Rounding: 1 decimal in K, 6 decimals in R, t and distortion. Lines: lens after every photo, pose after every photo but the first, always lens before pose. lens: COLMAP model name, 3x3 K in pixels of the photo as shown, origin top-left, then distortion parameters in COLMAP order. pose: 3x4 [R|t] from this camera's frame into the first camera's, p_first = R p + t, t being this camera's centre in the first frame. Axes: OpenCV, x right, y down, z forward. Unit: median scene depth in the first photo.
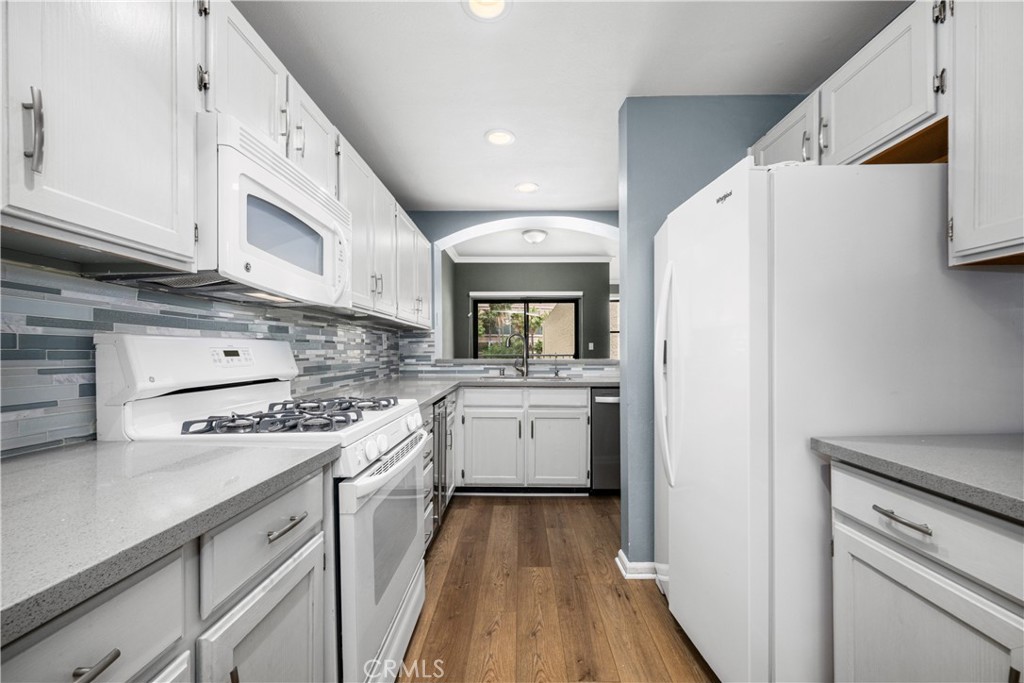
lens RADIAL K [[411.3, 0, 518.2], [0, 411.3, 348.0], [0, 0, 1]] dist [-0.000037, 0.000206]
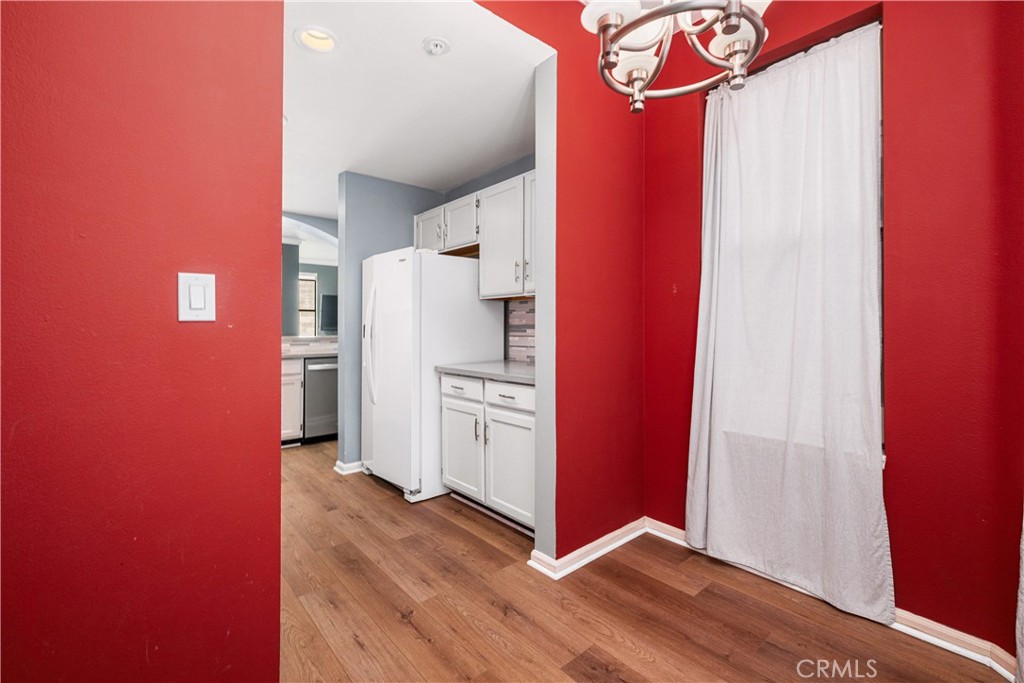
lens RADIAL K [[424.8, 0, 514.0], [0, 424.8, 334.0], [0, 0, 1]] dist [-0.000794, 0.000056]
pose [[0.745534, -0.002643, 0.666462, -0.435889], [-0.008674, 0.999869, 0.013669, -0.006816], [-0.666411, -0.015972, 0.745413, -0.836398]]
